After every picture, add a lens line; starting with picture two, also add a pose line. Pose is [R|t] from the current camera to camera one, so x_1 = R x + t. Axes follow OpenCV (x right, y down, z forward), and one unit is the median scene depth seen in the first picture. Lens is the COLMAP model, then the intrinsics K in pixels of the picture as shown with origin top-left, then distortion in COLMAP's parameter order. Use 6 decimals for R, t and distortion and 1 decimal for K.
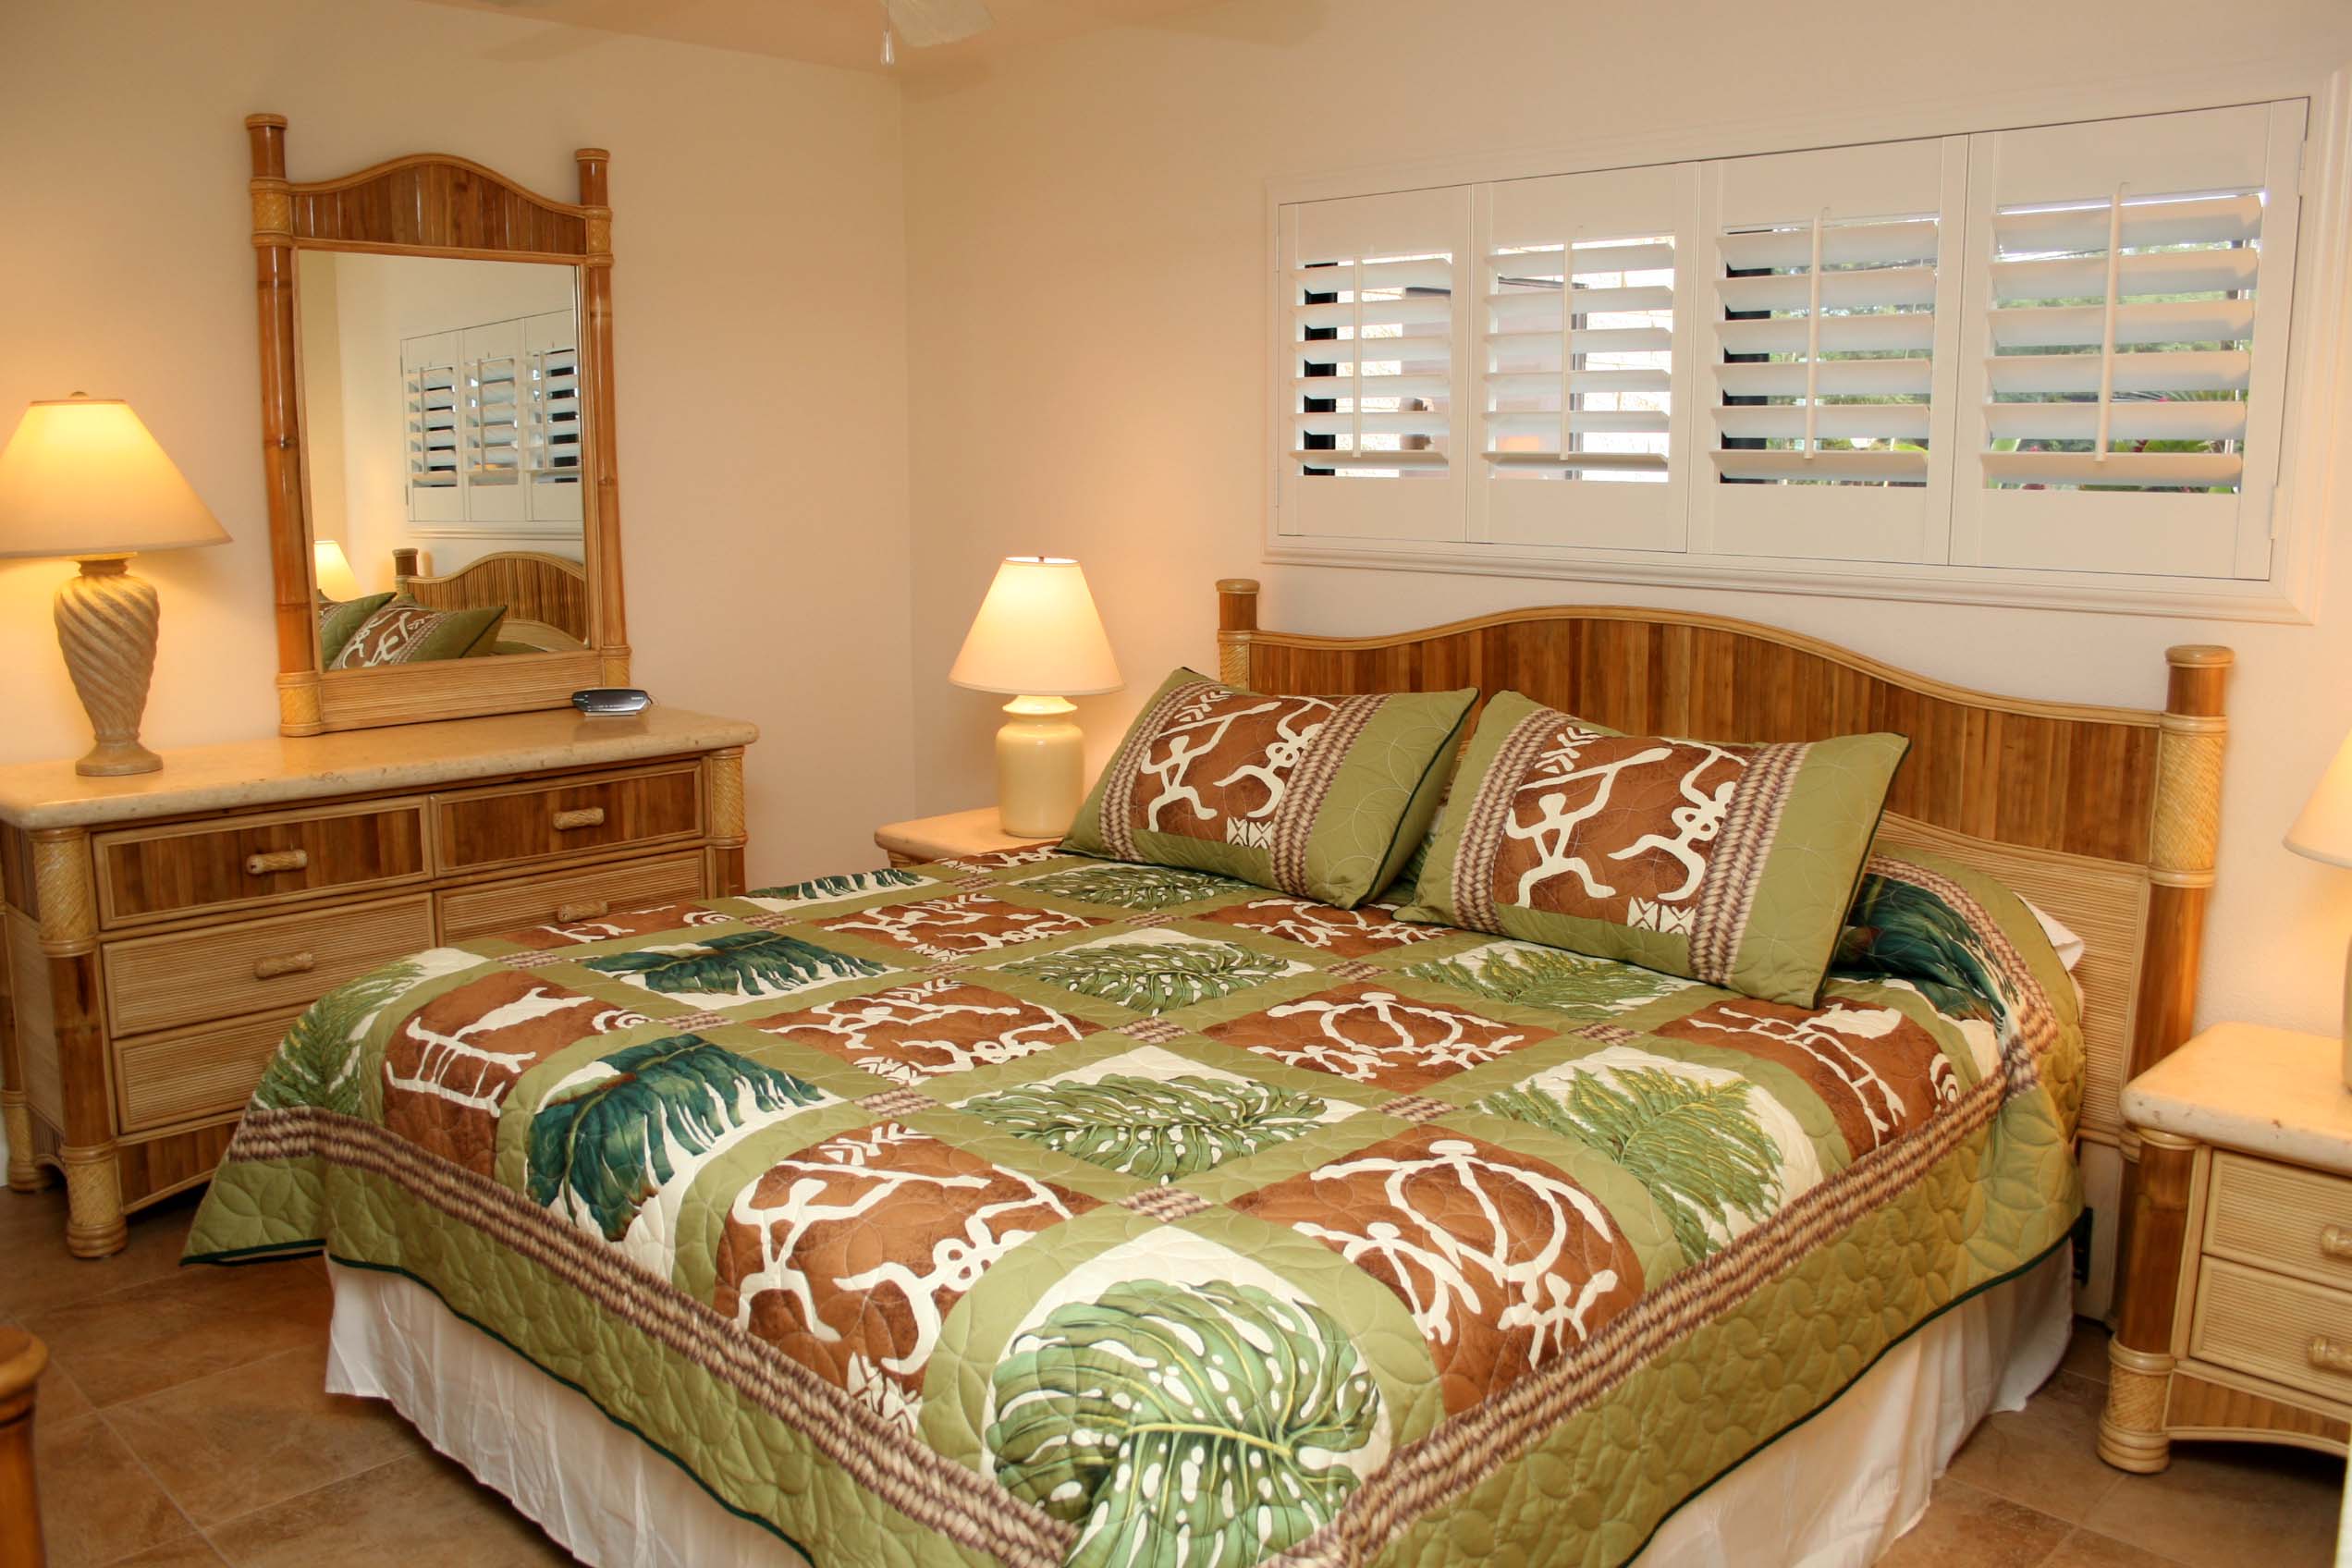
lens RADIAL K [[1923.0, 0, 1174.3], [0, 1923.0, 804.1], [0, 0, 1]] dist [-0.135206, 0.010346]
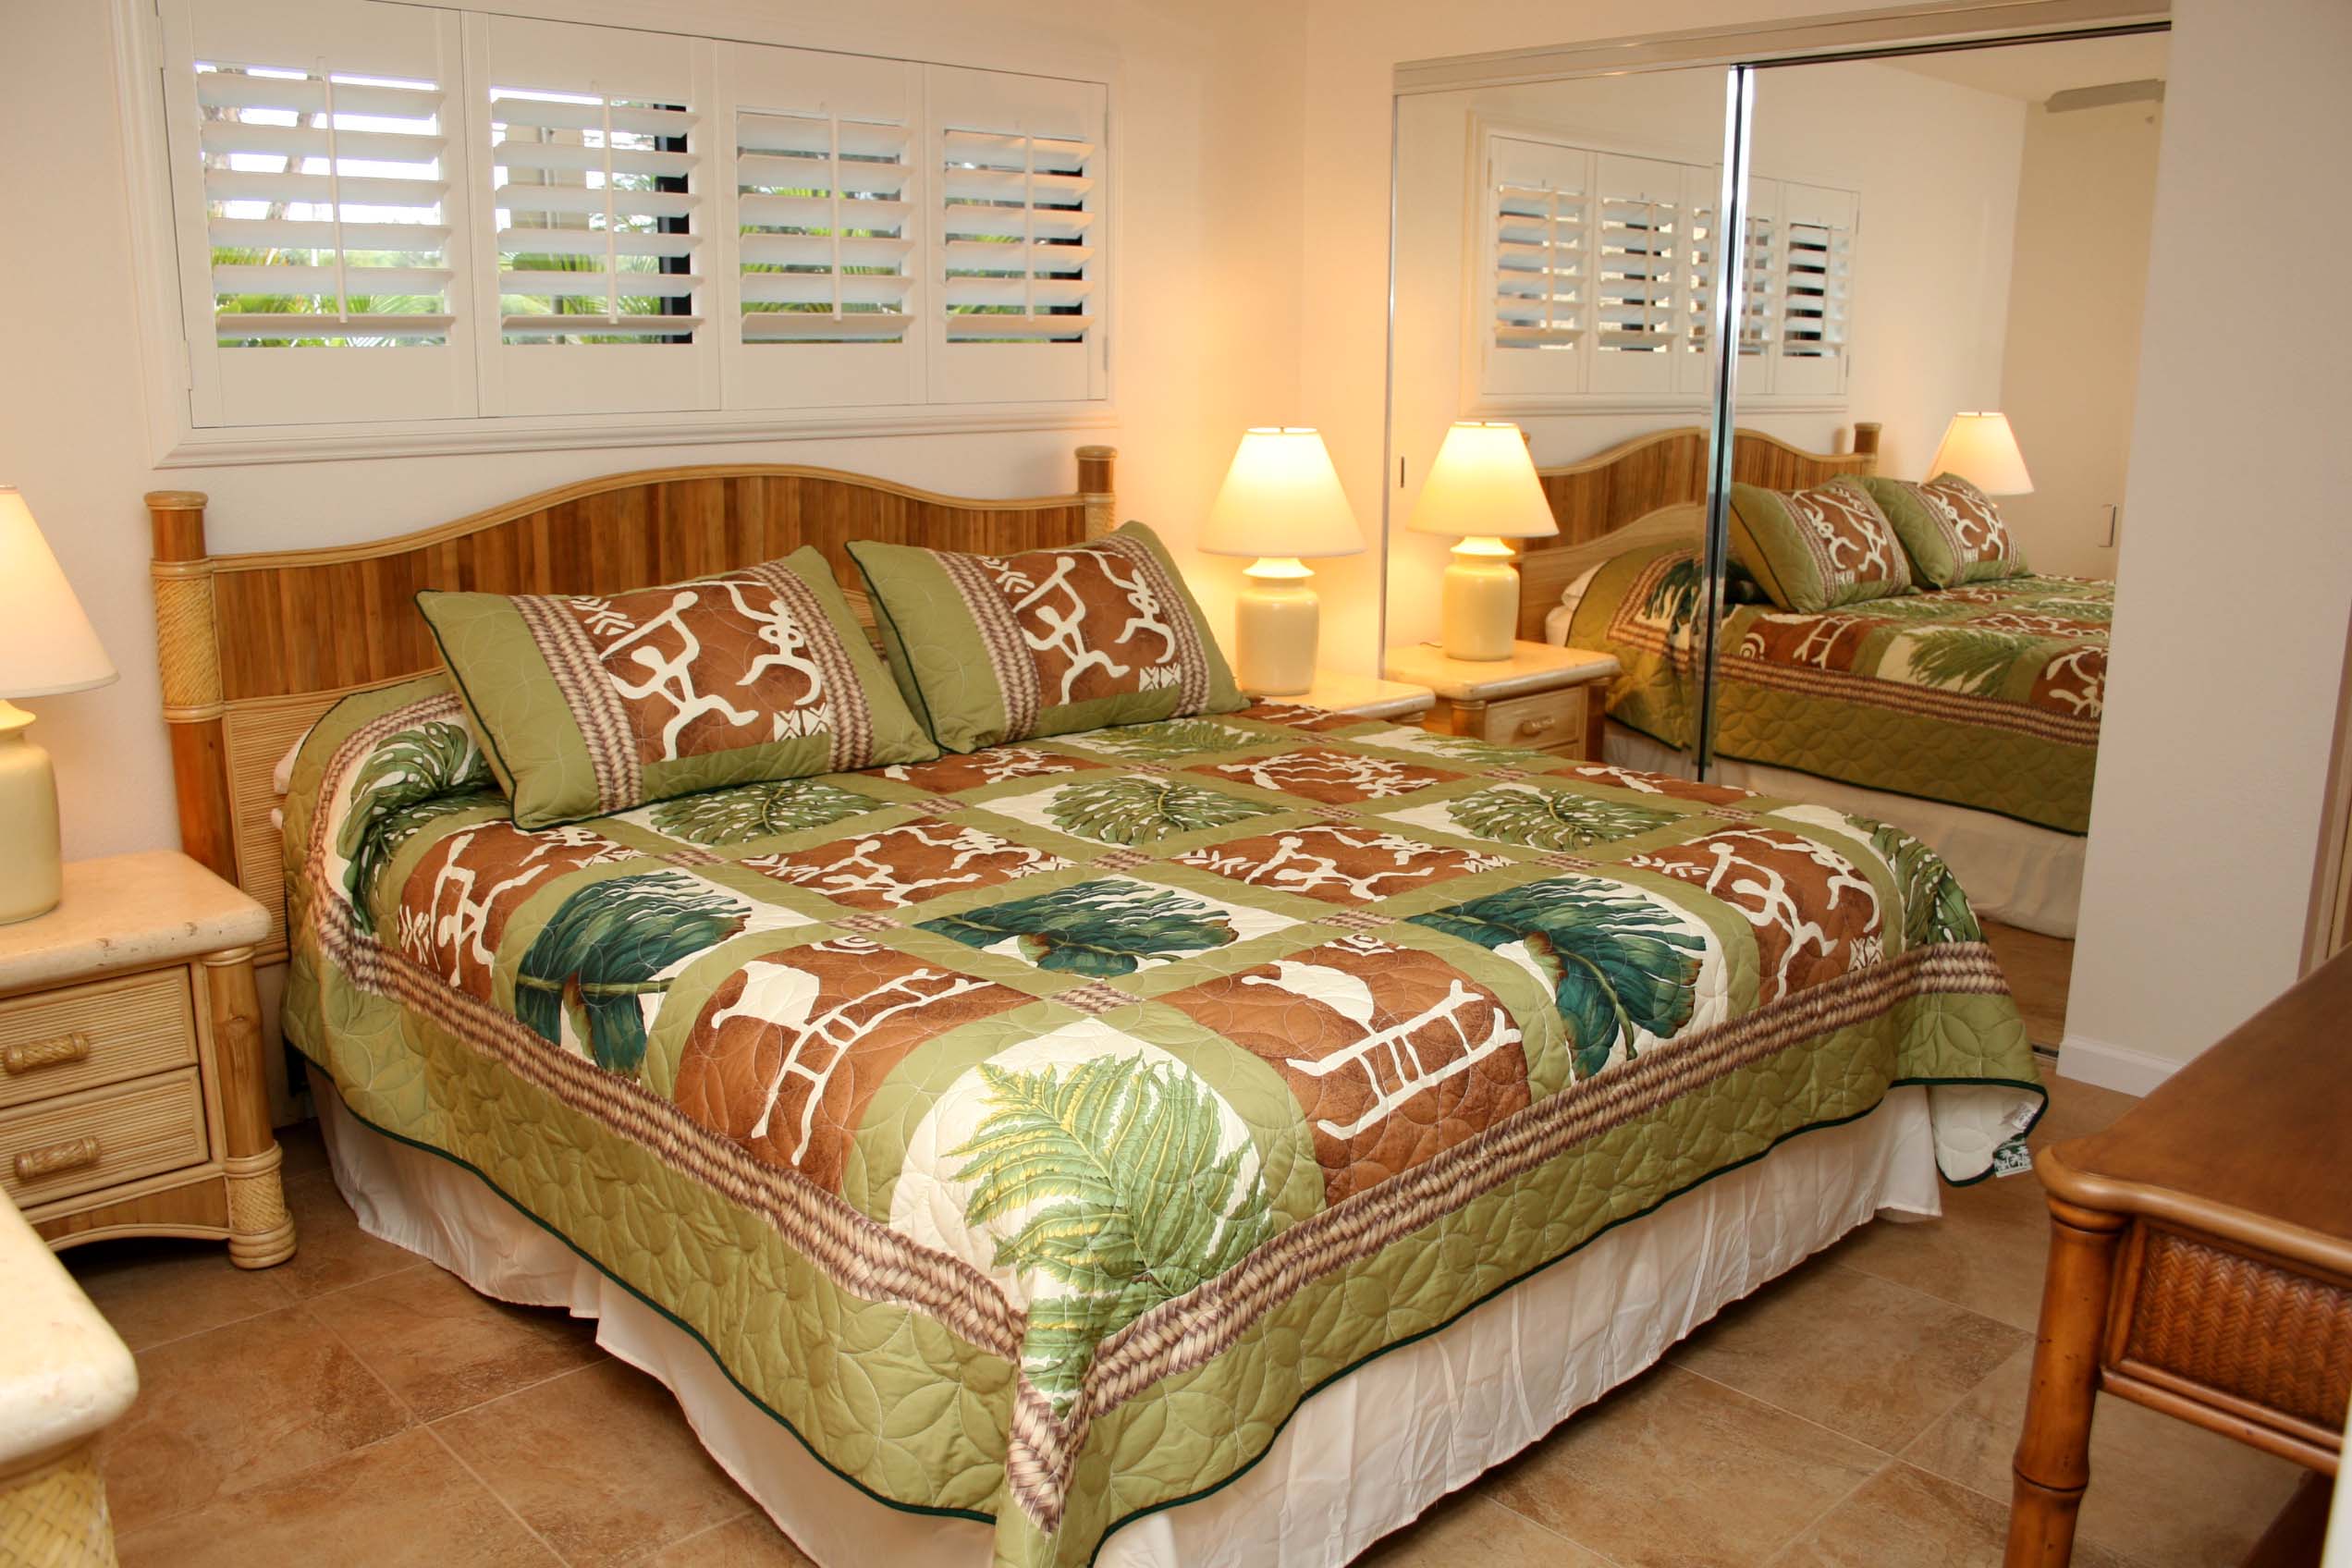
lens RADIAL K [[1923.0, 0, 1174.3], [0, 1923.0, 804.1], [0, 0, 1]] dist [-0.135206, 0.010346]
pose [[0.036186, -0.237238, 0.970777, -0.906330], [0.163327, 0.959756, 0.228456, -0.135719], [-0.985908, 0.150287, 0.073477, 0.781224]]
